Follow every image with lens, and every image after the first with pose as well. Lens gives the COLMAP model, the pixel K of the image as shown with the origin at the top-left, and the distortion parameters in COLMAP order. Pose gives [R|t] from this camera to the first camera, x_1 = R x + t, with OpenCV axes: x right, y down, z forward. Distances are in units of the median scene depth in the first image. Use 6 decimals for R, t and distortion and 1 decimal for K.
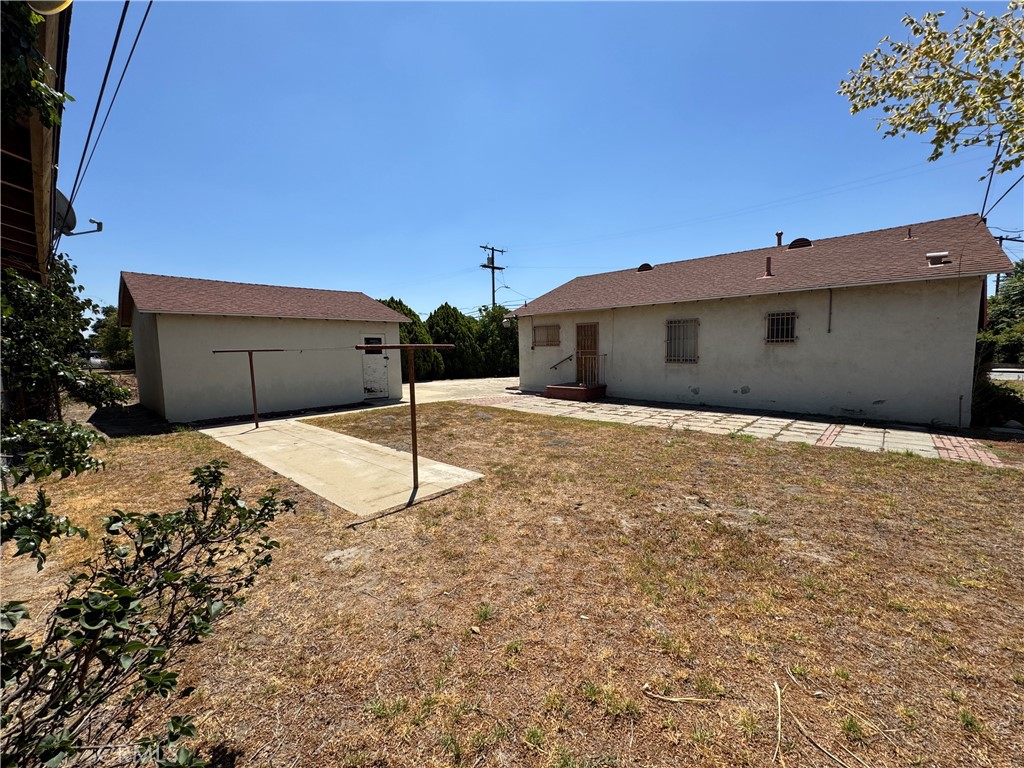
lens RADIAL K [[407.8, 0, 512.4], [0, 407.8, 383.2], [0, 0, 1]] dist [-0.002065, 0.000398]
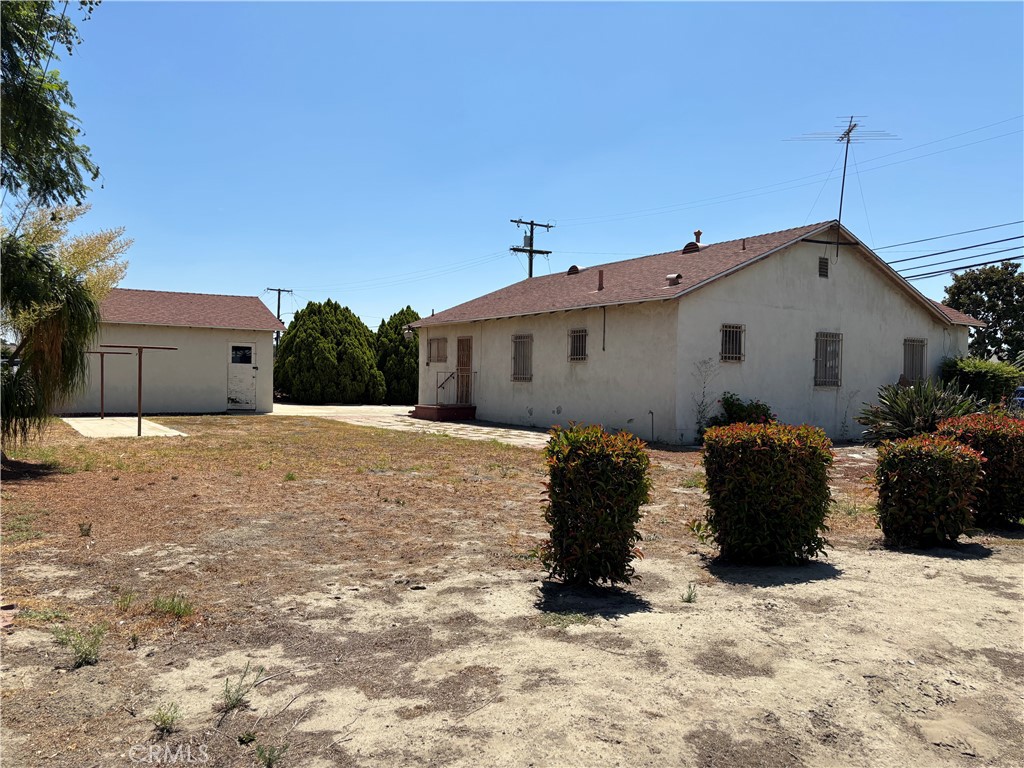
lens RADIAL K [[768.8, 0, 512.0], [0, 768.8, 384.0], [0, 0, 1]] dist [0.112363, -0.233699]
pose [[0.968855, 0.036256, -0.244958, 0.714120], [-0.055937, 0.995698, -0.073869, 0.074670], [0.241226, 0.085270, 0.966715, -0.597759]]
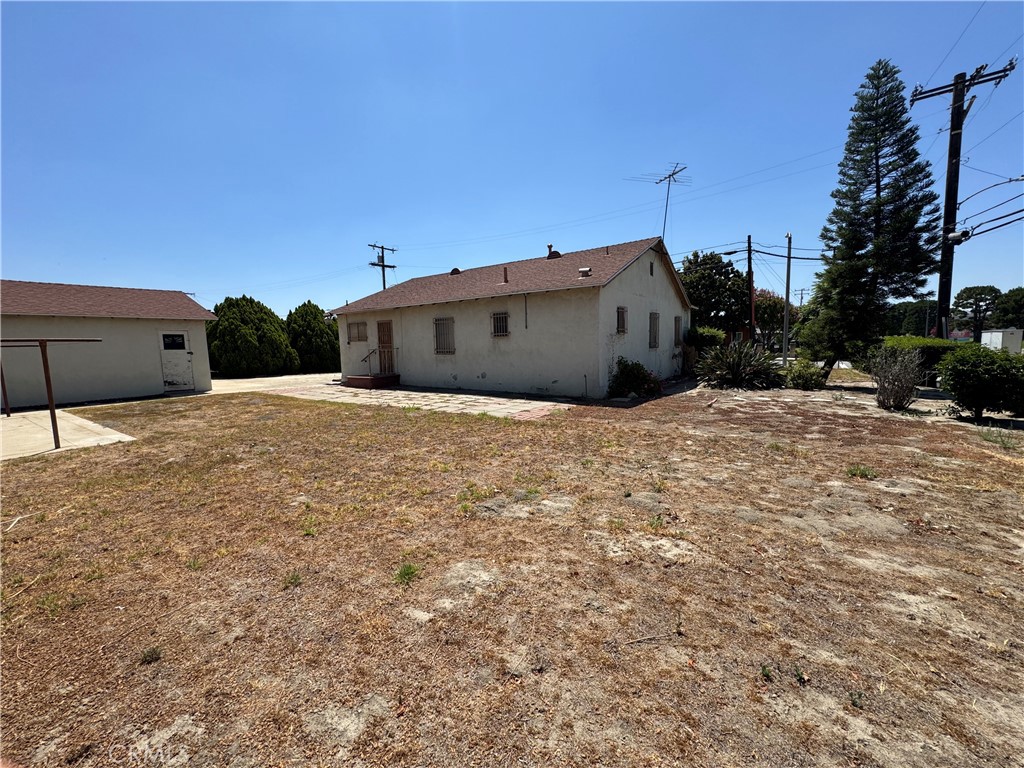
lens RADIAL K [[407.8, 0, 512.4], [0, 407.8, 383.2], [0, 0, 1]] dist [-0.002065, 0.000398]
pose [[0.990571, -0.020589, 0.135447, 0.389510], [0.019497, 0.999766, 0.009381, 0.024042], [-0.135609, -0.006652, 0.990740, -0.183022]]
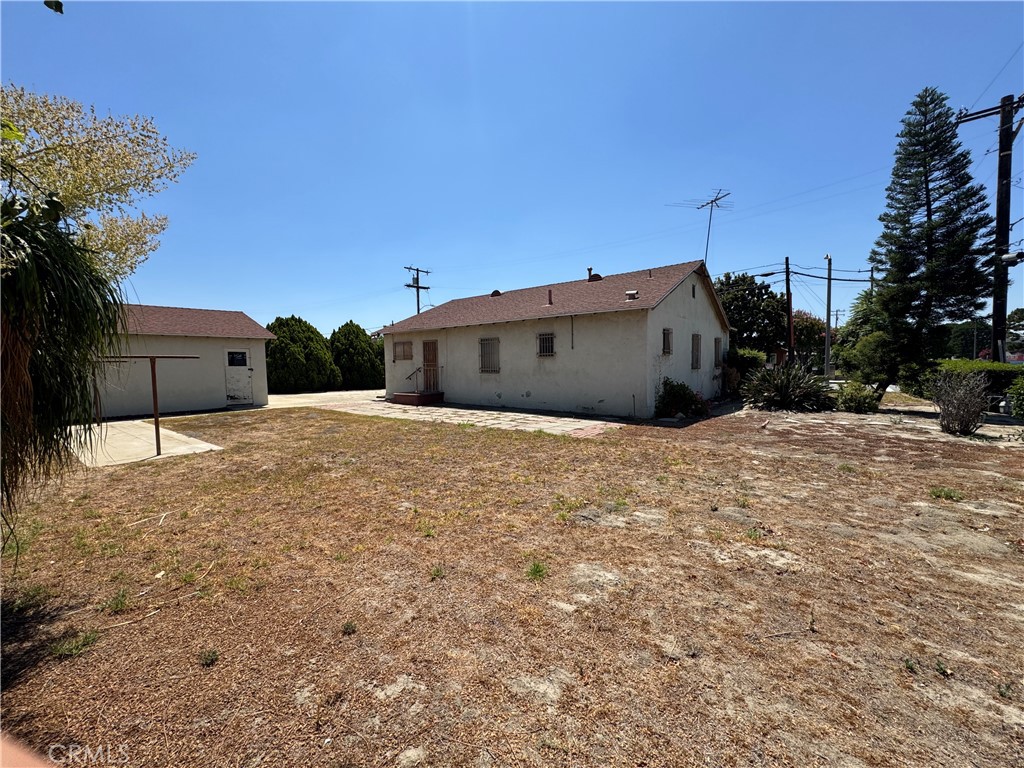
lens RADIAL K [[407.8, 0, 512.4], [0, 407.8, 383.2], [0, 0, 1]] dist [-0.002065, 0.000398]
pose [[0.996616, -0.002284, 0.082167, 0.332702], [0.005466, 0.999243, -0.038522, 0.024847], [-0.082017, 0.038841, 0.995874, -0.201395]]
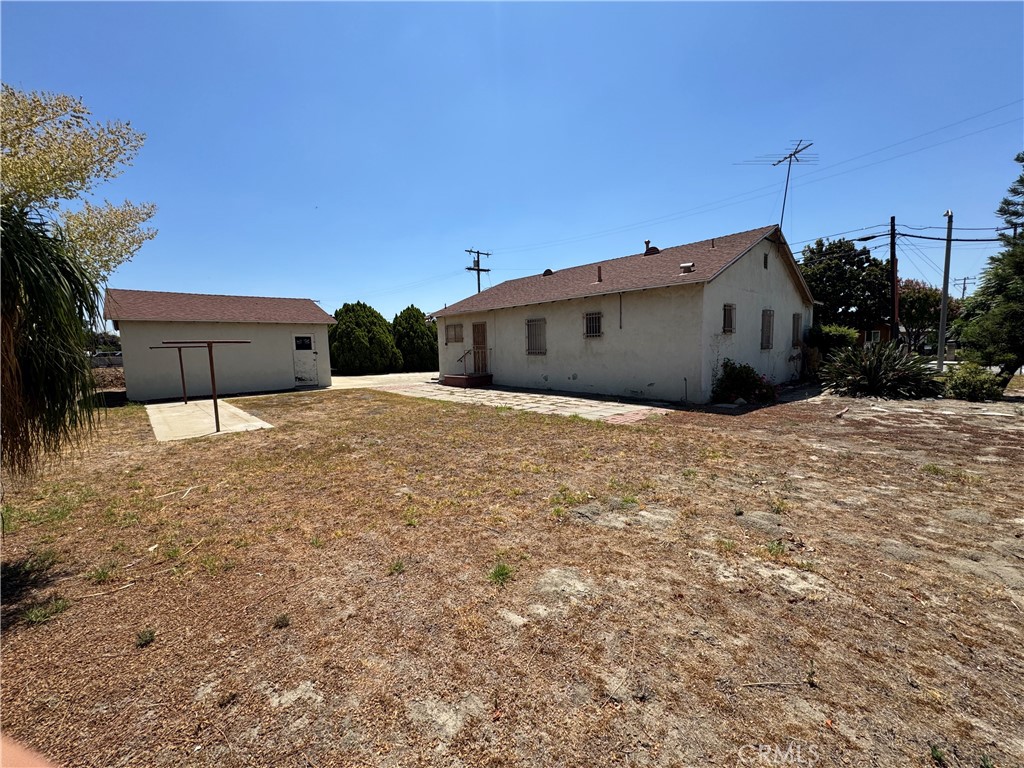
lens RADIAL K [[407.8, 0, 512.4], [0, 407.8, 383.2], [0, 0, 1]] dist [-0.002065, 0.000398]
pose [[0.996696, -0.000478, -0.081227, 0.385316], [0.000914, 0.999985, 0.005336, 0.023322], [0.081223, -0.005392, 0.996681, -0.177806]]
